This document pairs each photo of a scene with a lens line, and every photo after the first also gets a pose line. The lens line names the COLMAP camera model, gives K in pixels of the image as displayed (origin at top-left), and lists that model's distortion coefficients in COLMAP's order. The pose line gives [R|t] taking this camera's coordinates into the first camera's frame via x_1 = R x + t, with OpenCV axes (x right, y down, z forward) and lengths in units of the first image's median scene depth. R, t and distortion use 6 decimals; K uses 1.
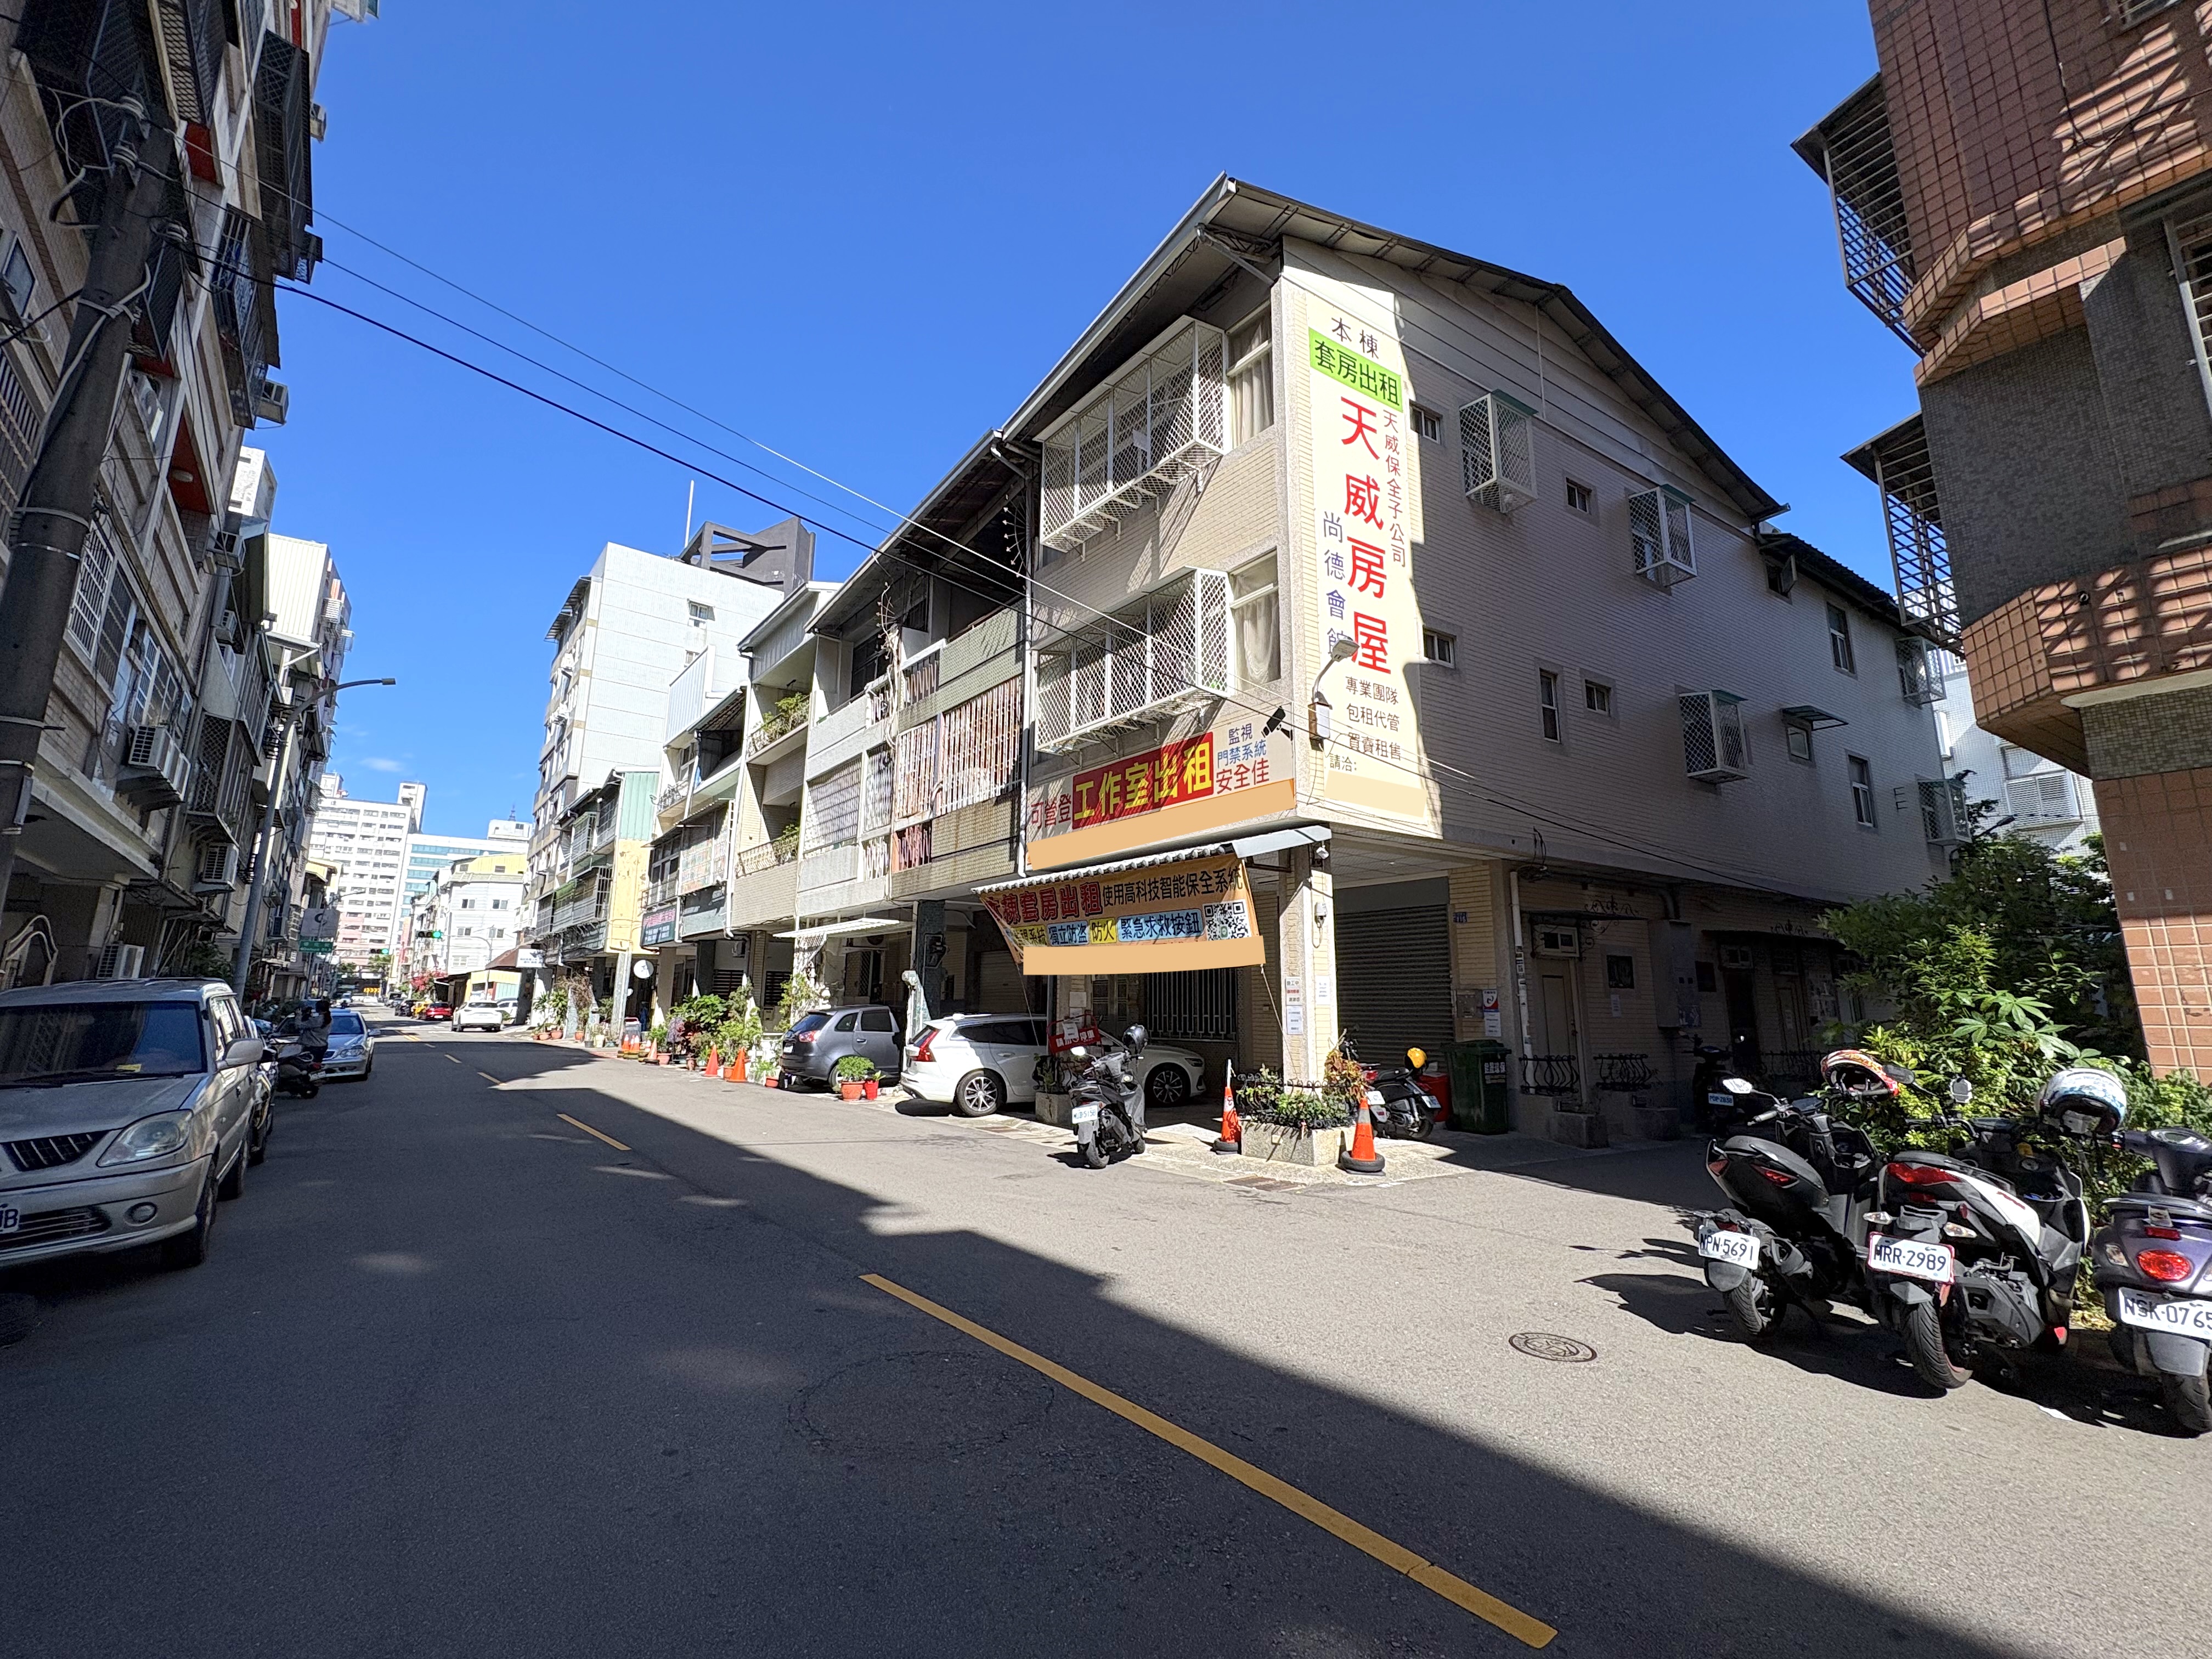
lens RADIAL K [[939.5, 0, 1106.0], [0, 939.5, 824.1], [0, 0, 1]] dist [0.004344, 0.000321]
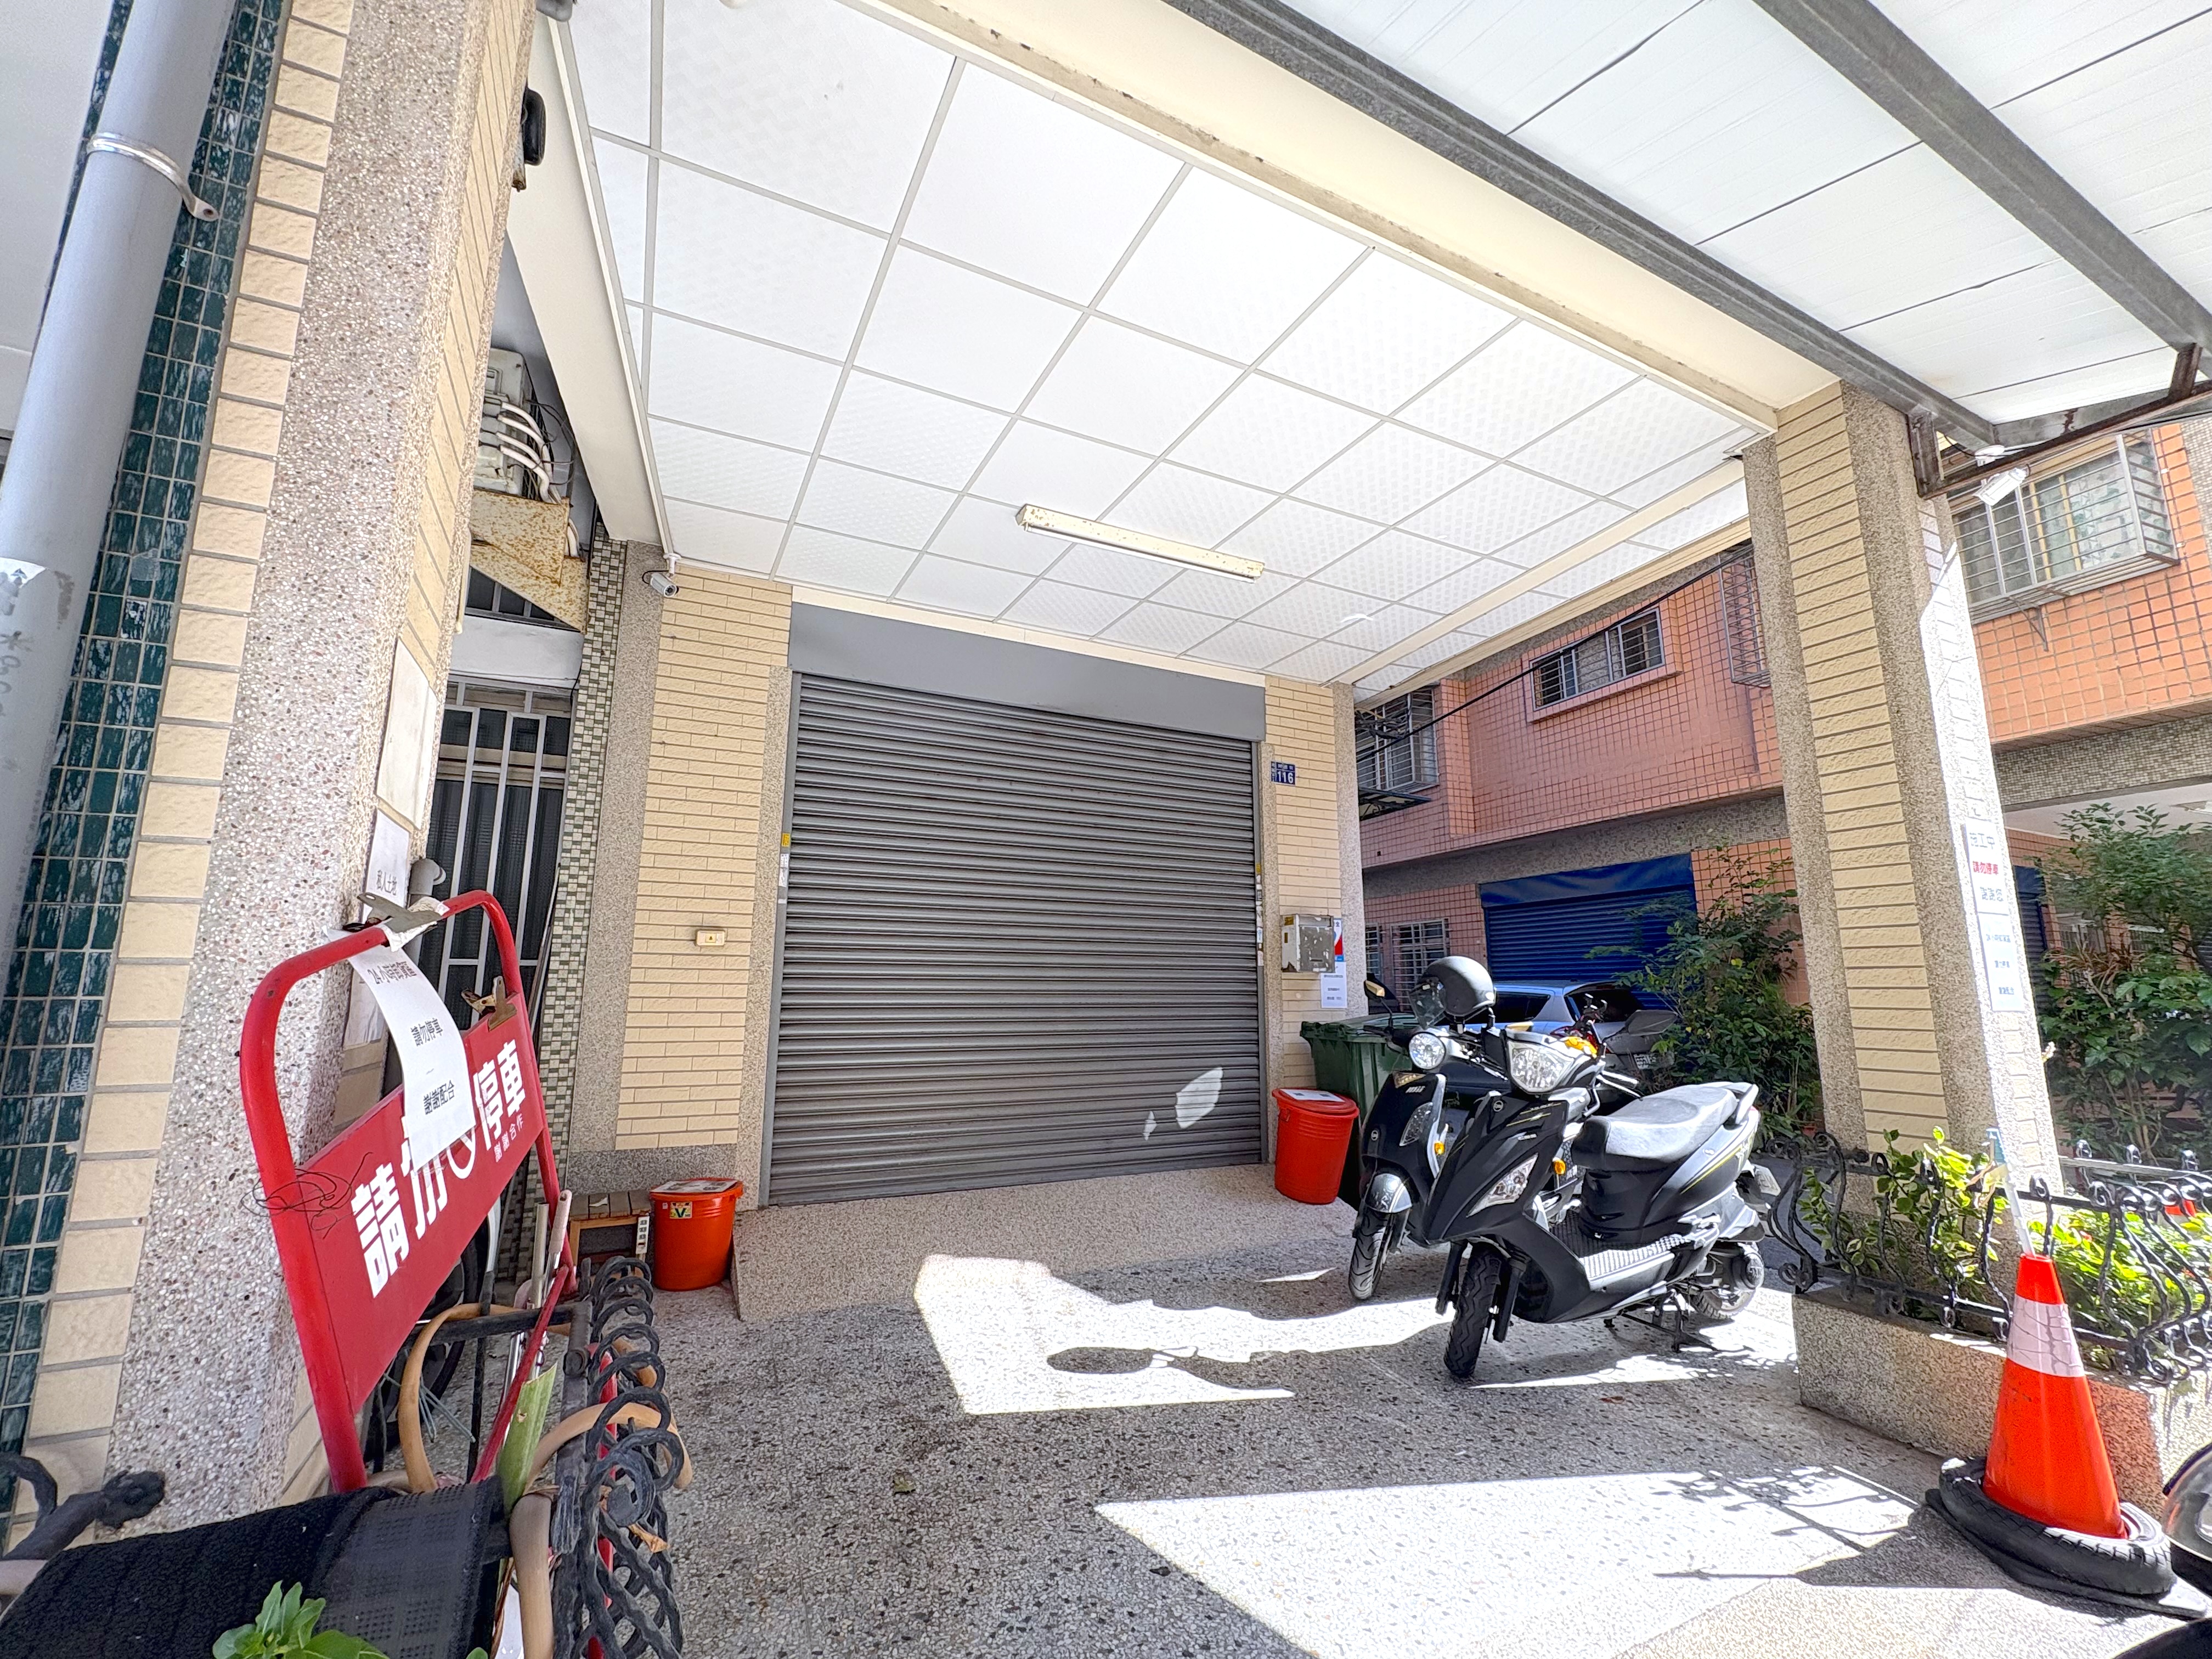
lens RADIAL K [[939.5, 0, 1113.7], [0, 939.5, 824.4], [0, 0, 1]] dist [0.004344, 0.000321]
pose [[0.182706, 0.167711, 0.968758, -0.109234], [-0.195345, 0.971891, -0.131411, 0.192540], [-0.963566, -0.165232, 0.210331, 0.899895]]
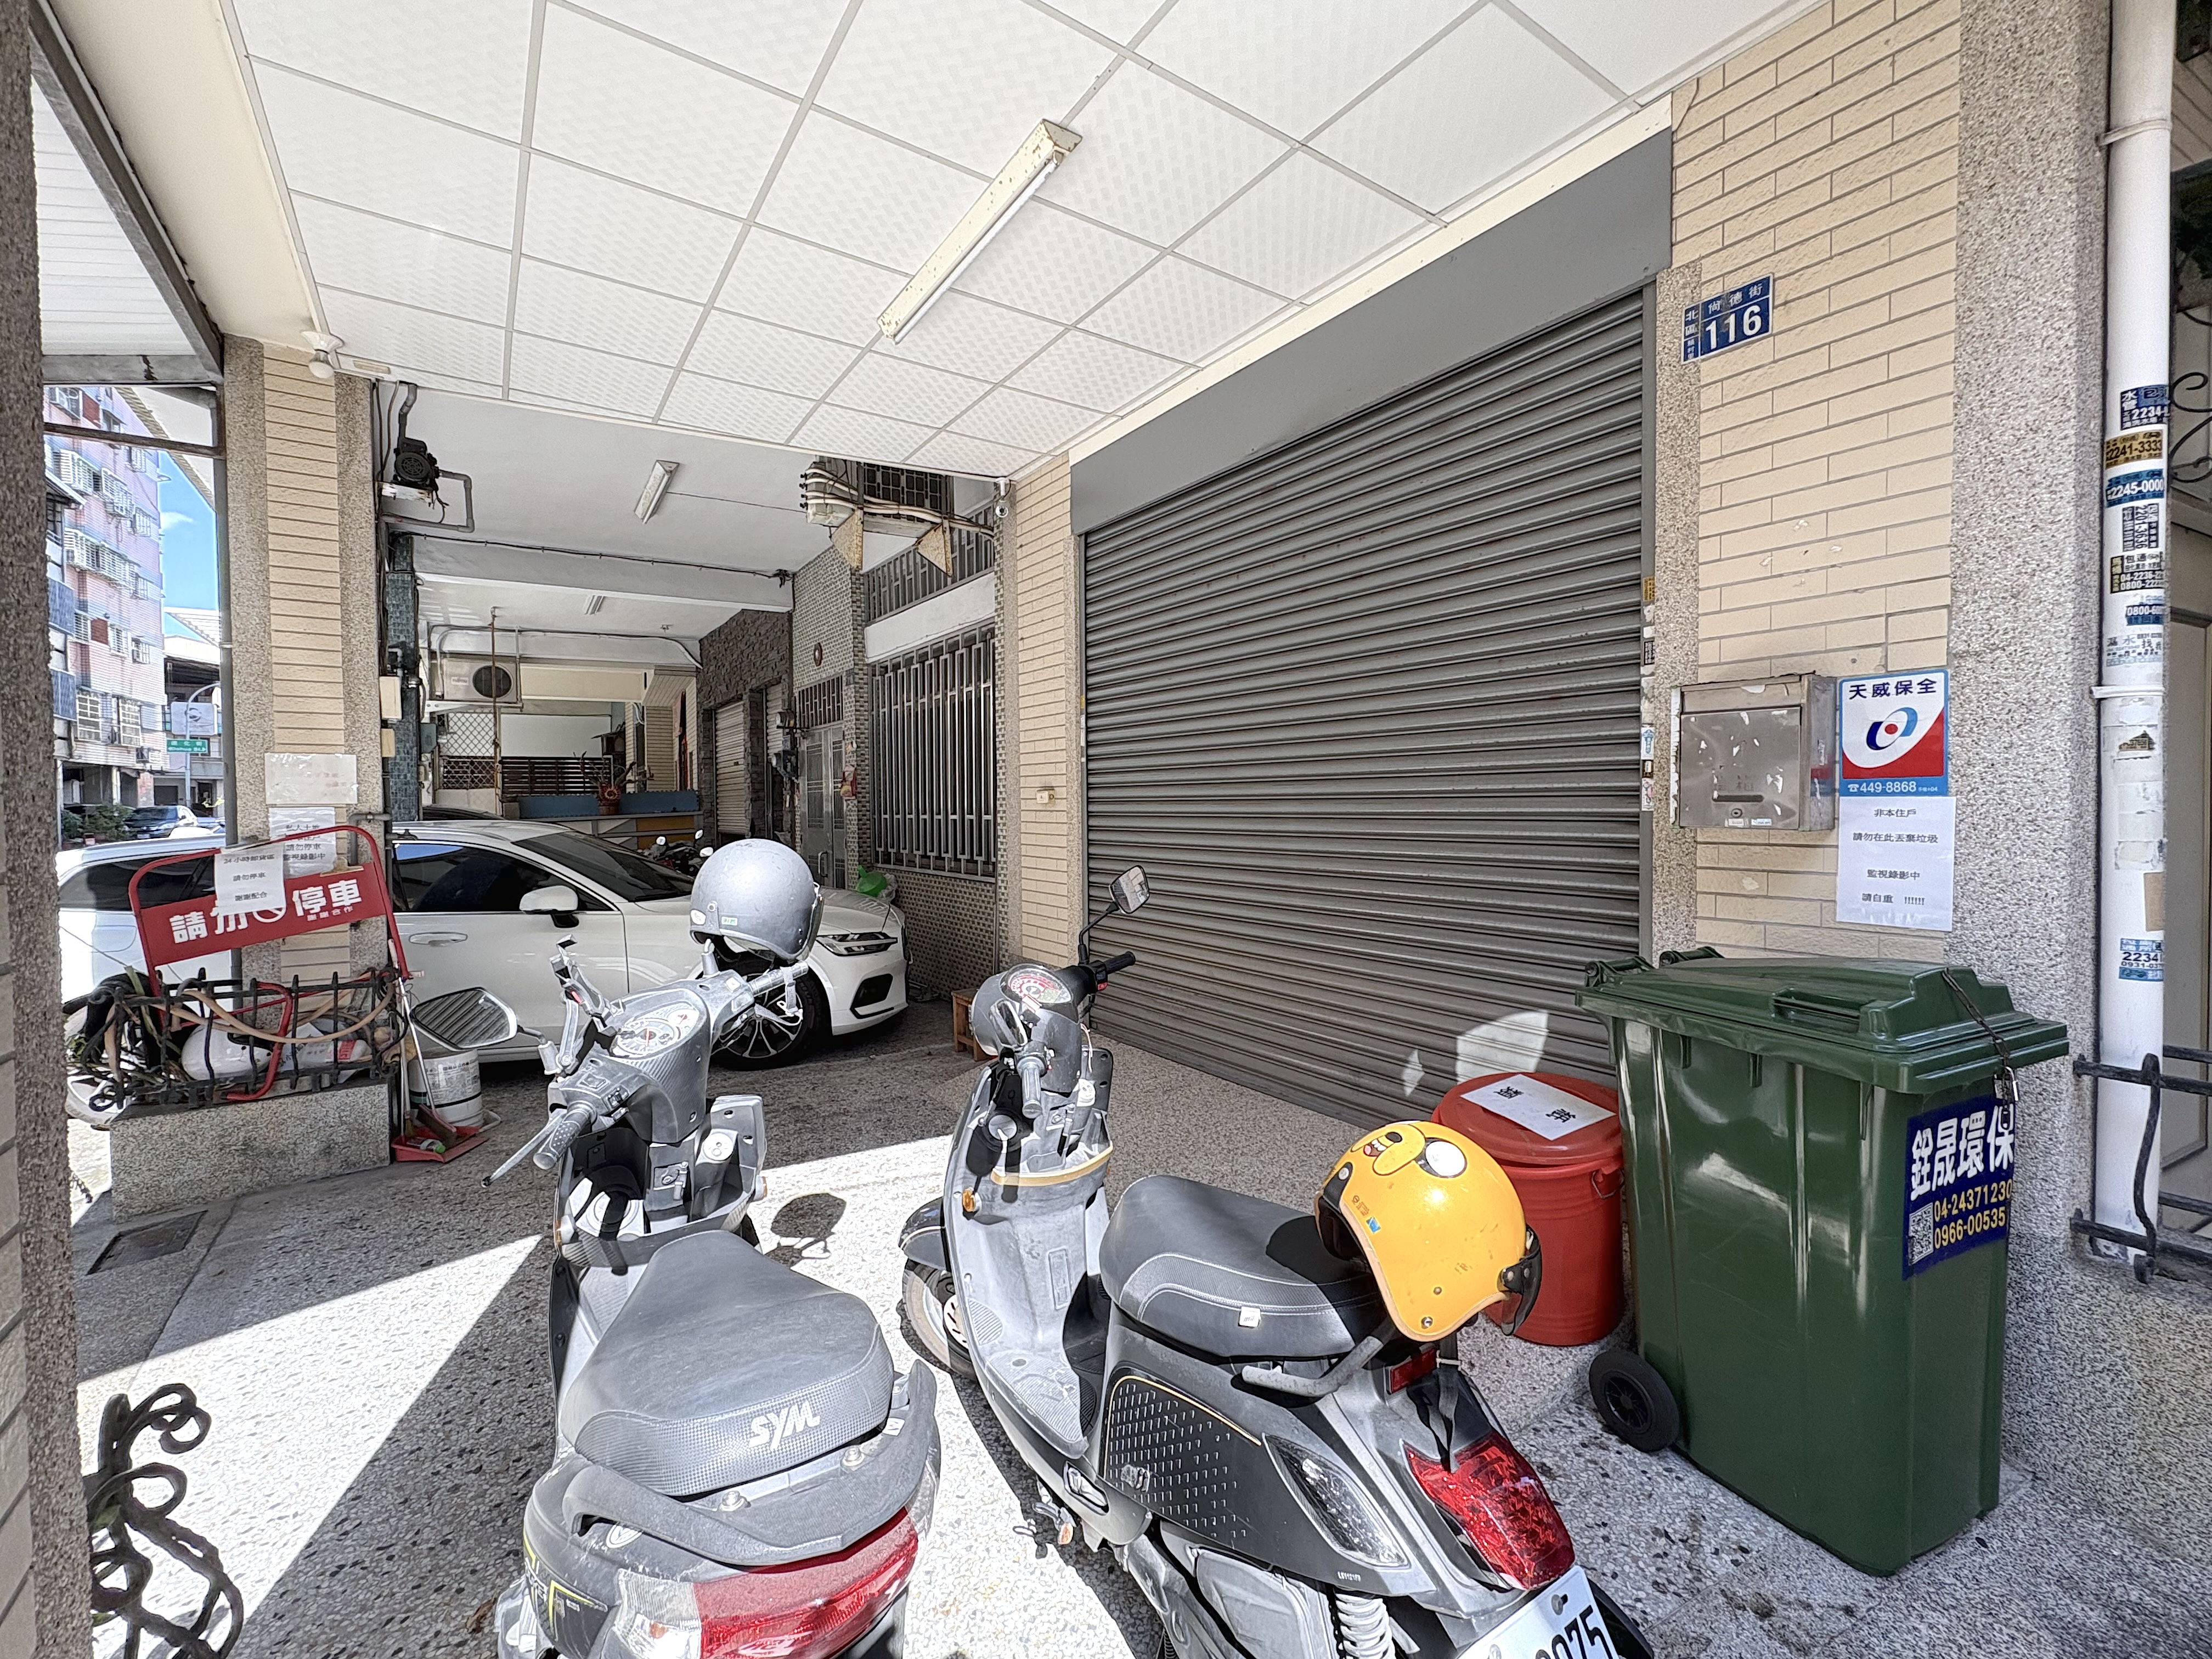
lens RADIAL K [[939.5, 0, 1102.0], [0, 939.5, 830.2], [0, 0, 1]] dist [0.004344, 0.000321]
pose [[0.998072, -0.010309, -0.061203, 0.238342], [0.023657, 0.974855, 0.221579, 0.143542], [0.057379, -0.222600, 0.973220, 0.718238]]
